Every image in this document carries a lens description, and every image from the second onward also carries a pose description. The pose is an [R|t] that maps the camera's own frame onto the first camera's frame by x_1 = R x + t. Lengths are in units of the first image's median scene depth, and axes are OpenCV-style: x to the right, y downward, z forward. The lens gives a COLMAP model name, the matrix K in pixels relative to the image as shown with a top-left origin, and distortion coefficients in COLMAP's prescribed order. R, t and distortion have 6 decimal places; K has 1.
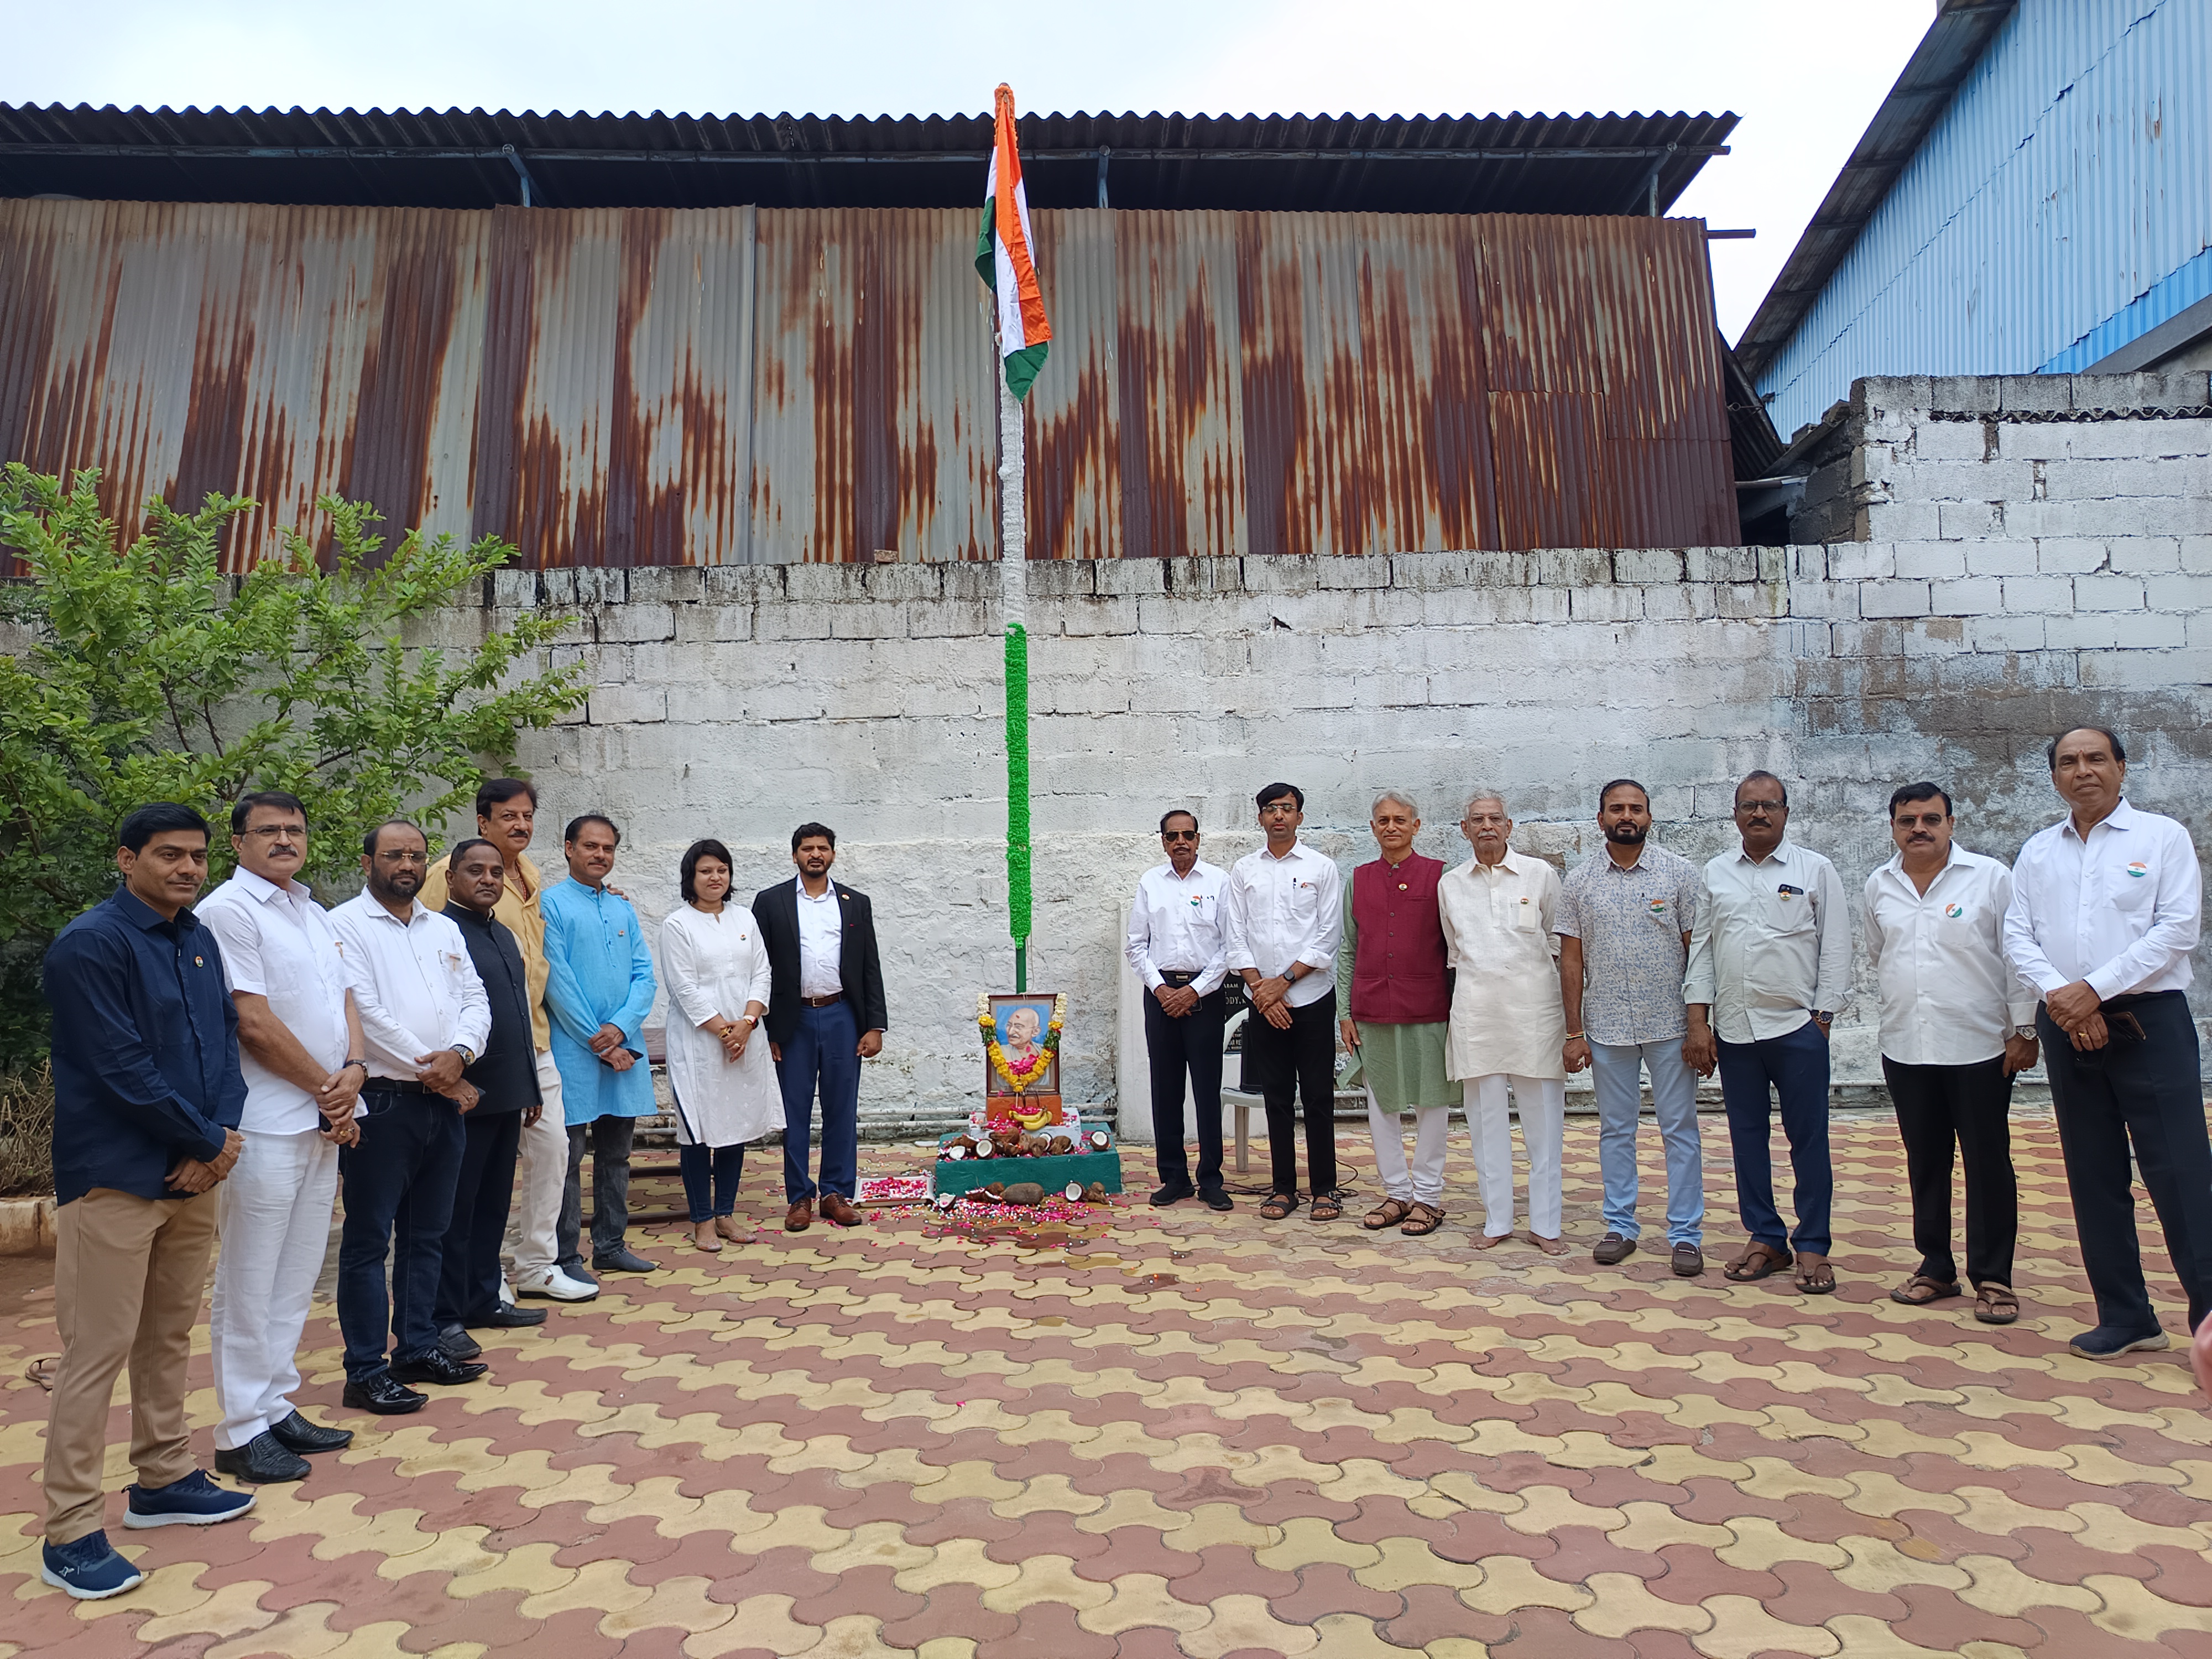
lens RADIAL K [[1551.7, 0, 1113.5], [0, 1551.7, 829.0], [0, 0, 1]] dist [0.010952, -0.003314]
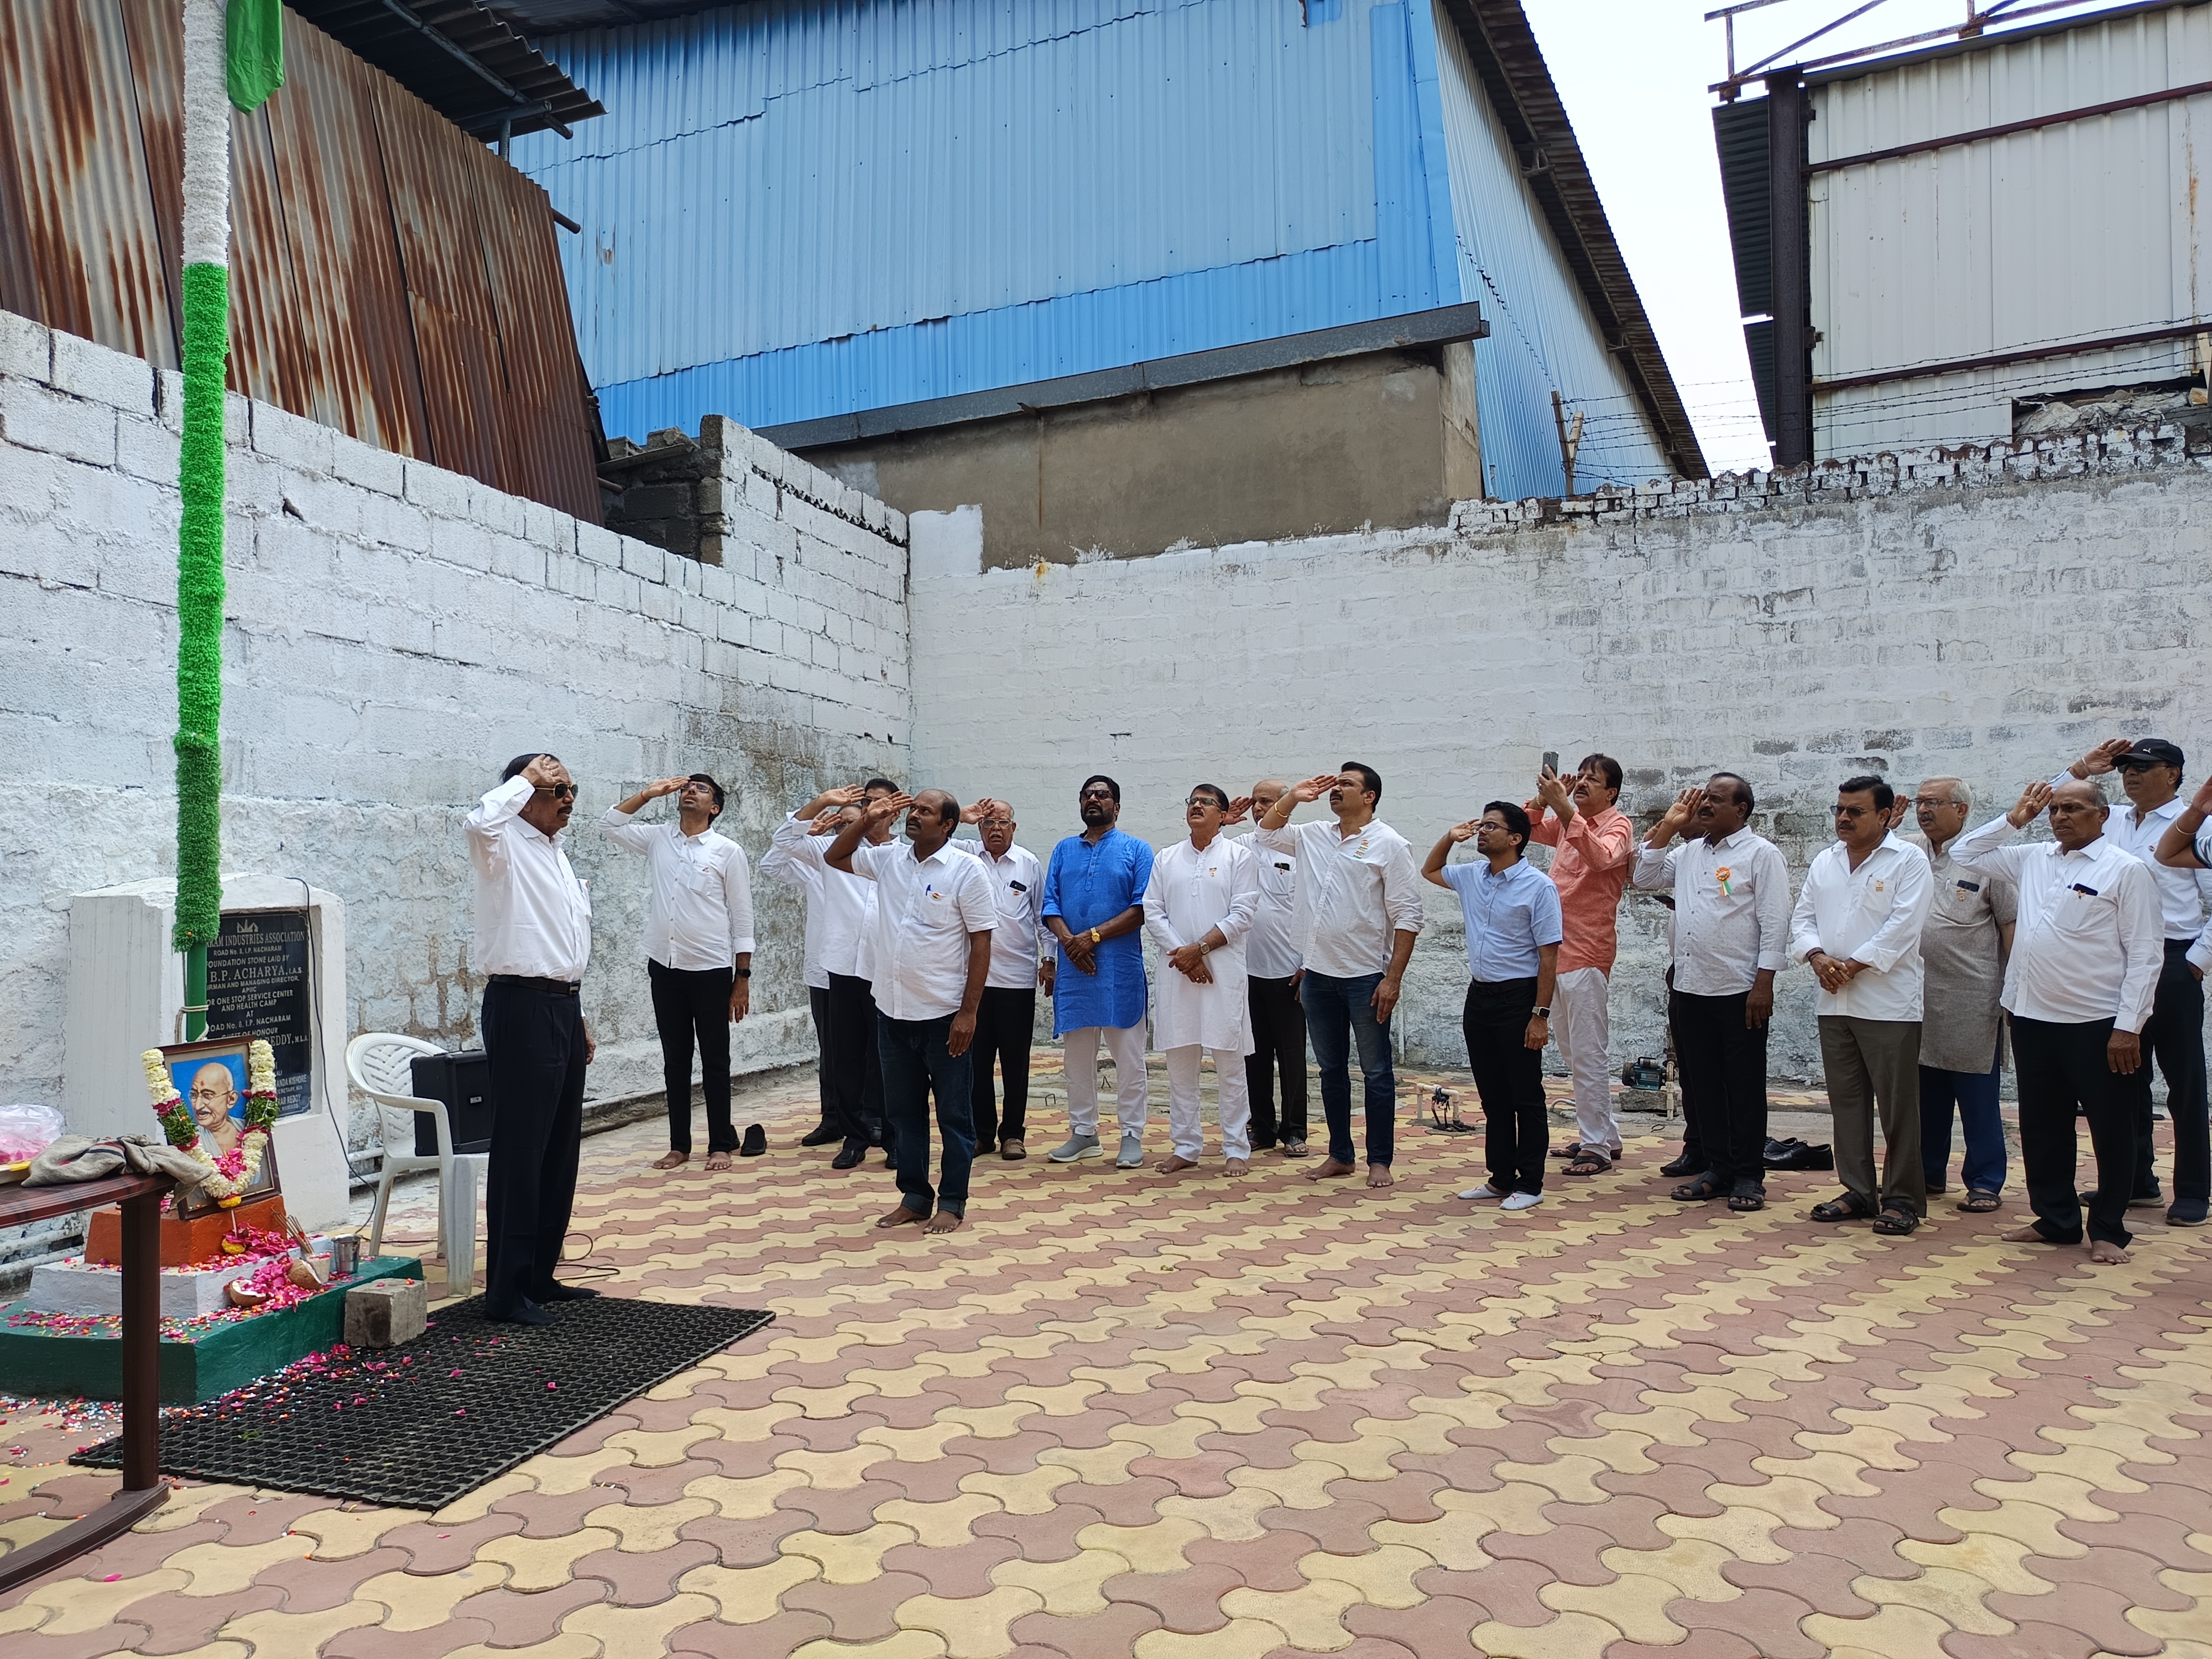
lens RADIAL K [[1551.7, 0, 1114.7], [0, 1551.7, 828.1], [0, 0, 1]] dist [0.010952, -0.003314]
pose [[0.328571, 0.053065, 0.942987, -0.423166], [-0.018406, 0.998591, -0.049780, 0.041458], [-0.944300, -0.001000, 0.329085, 0.395880]]
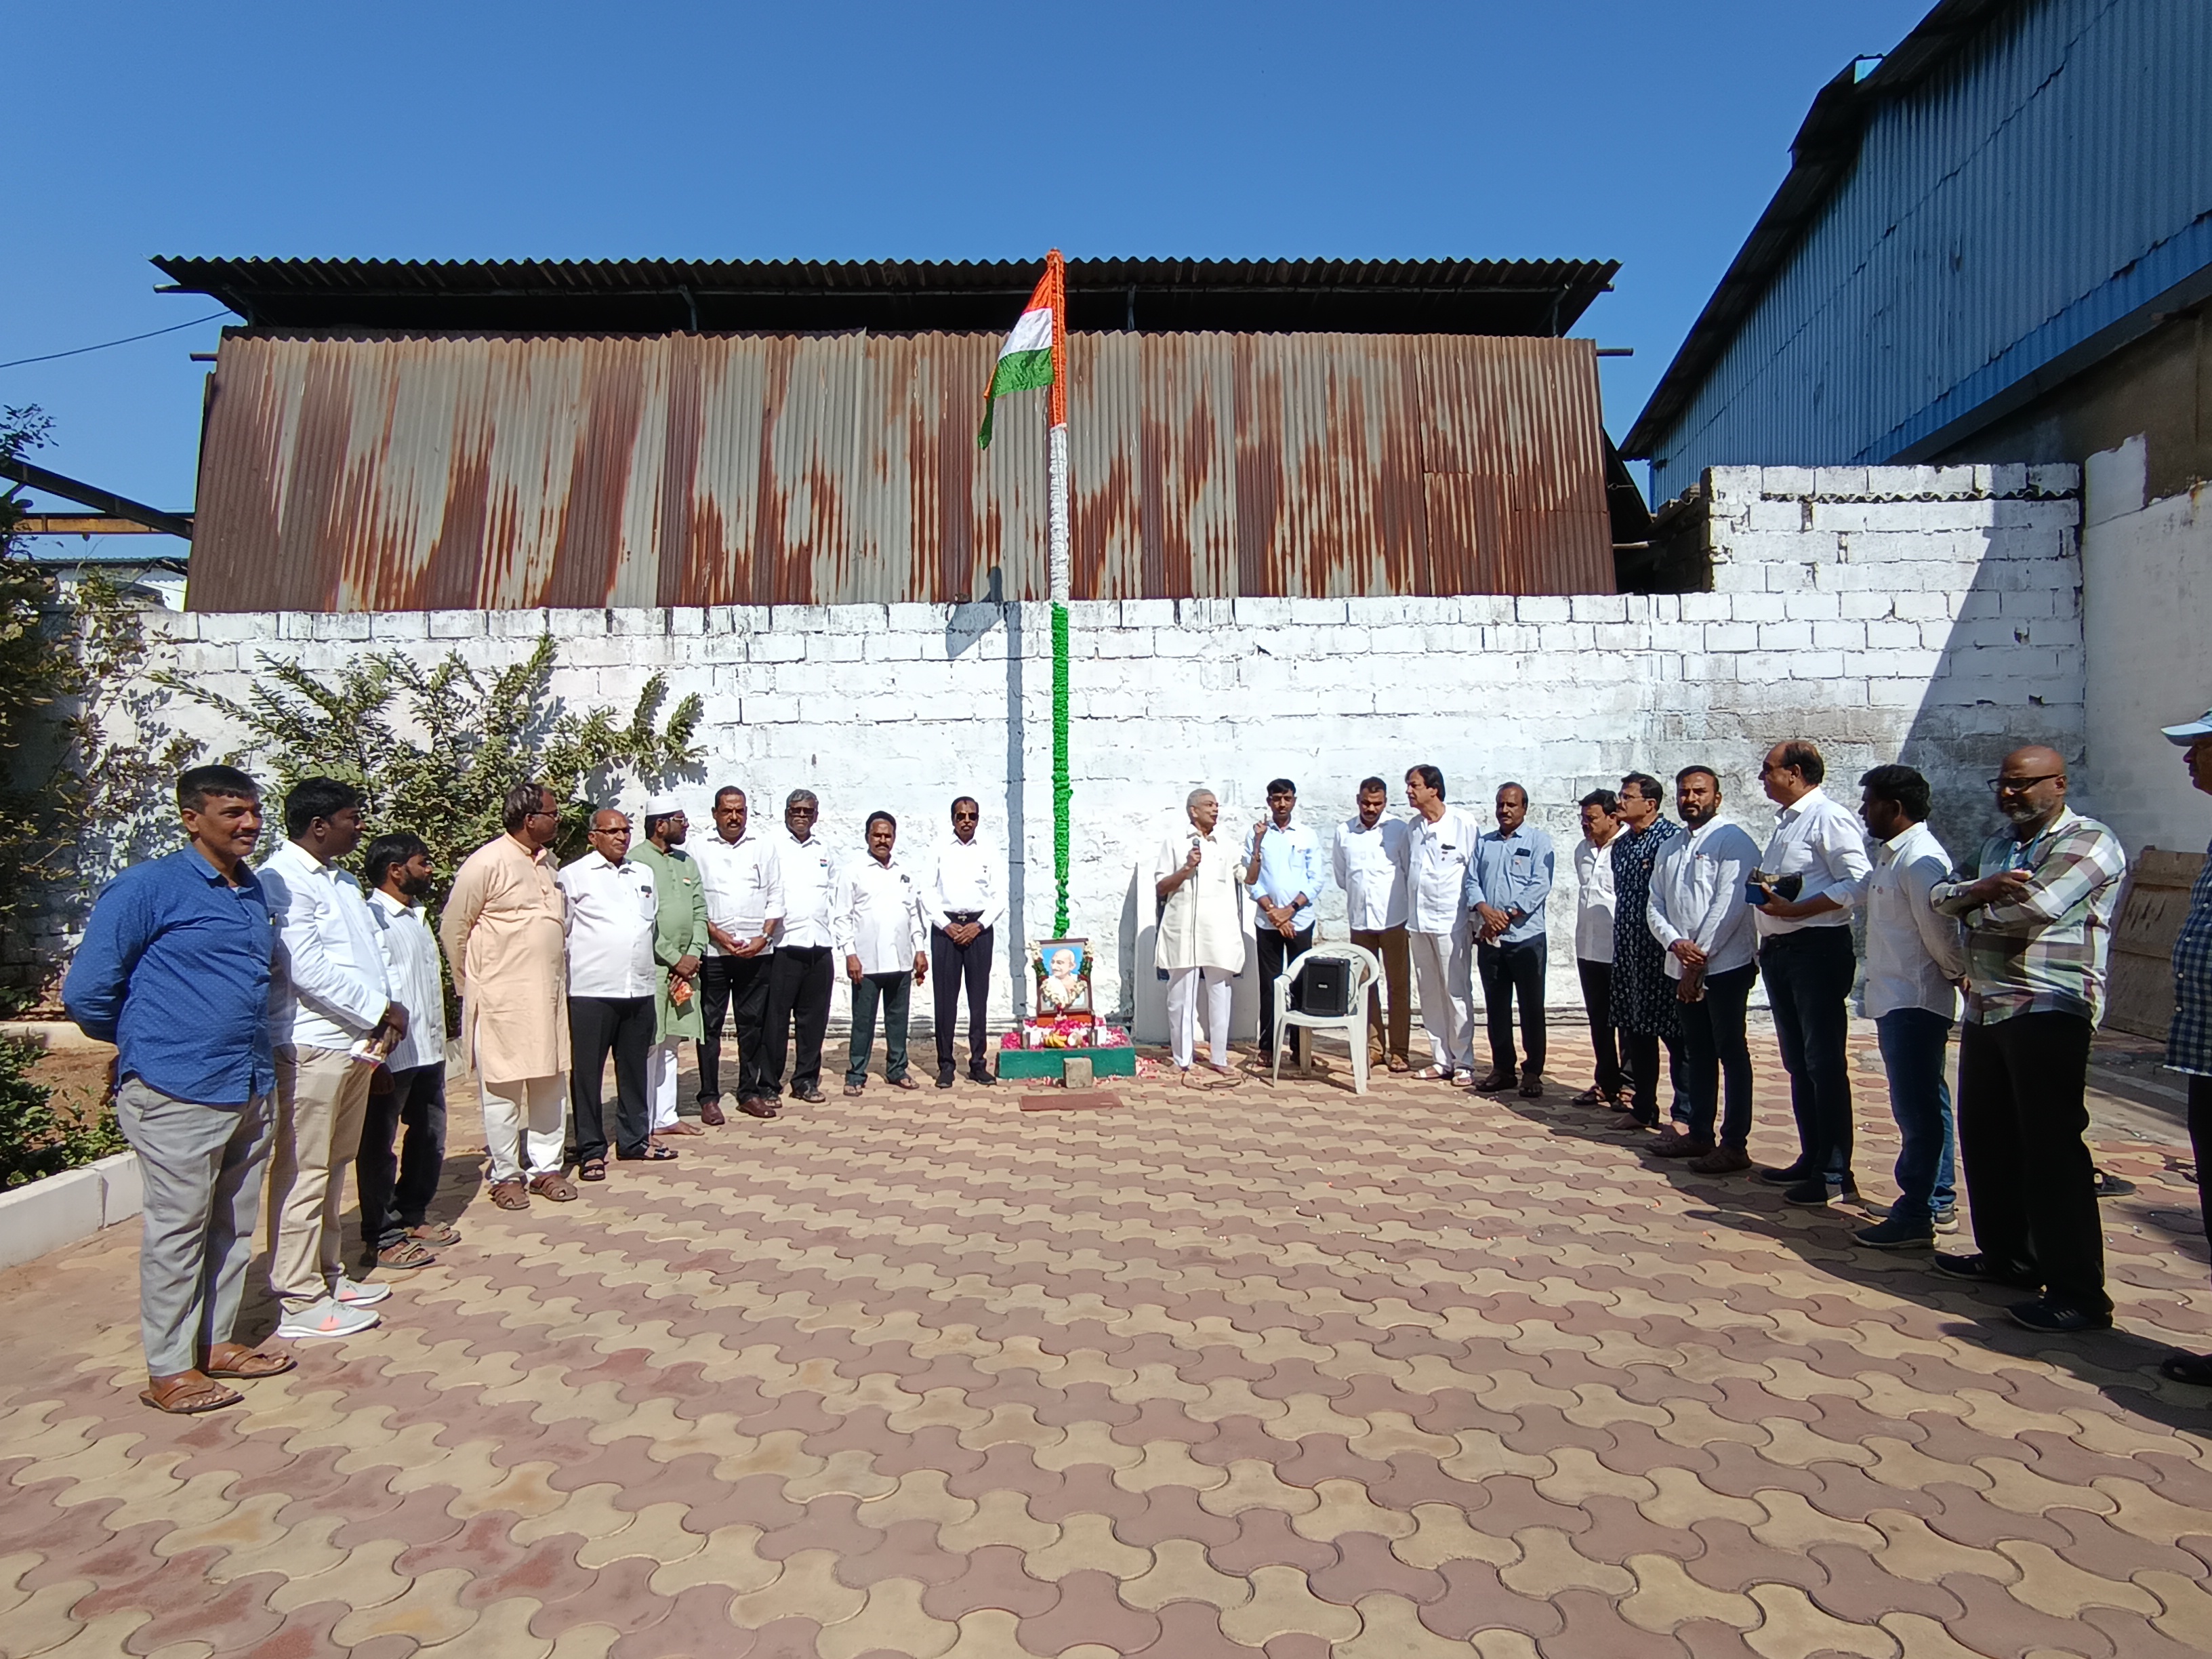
lens RADIAL K [[1020.4, 0, 1123.9], [0, 1020.4, 830.2], [0, 0, 1]] dist [0.001990, -0.000408]
pose [[0.999884, 0.010810, -0.010754, 0.001636], [-0.010611, 0.999774, 0.018429, 0.004559], [0.010951, -0.018313, 0.999772, 0.131271]]
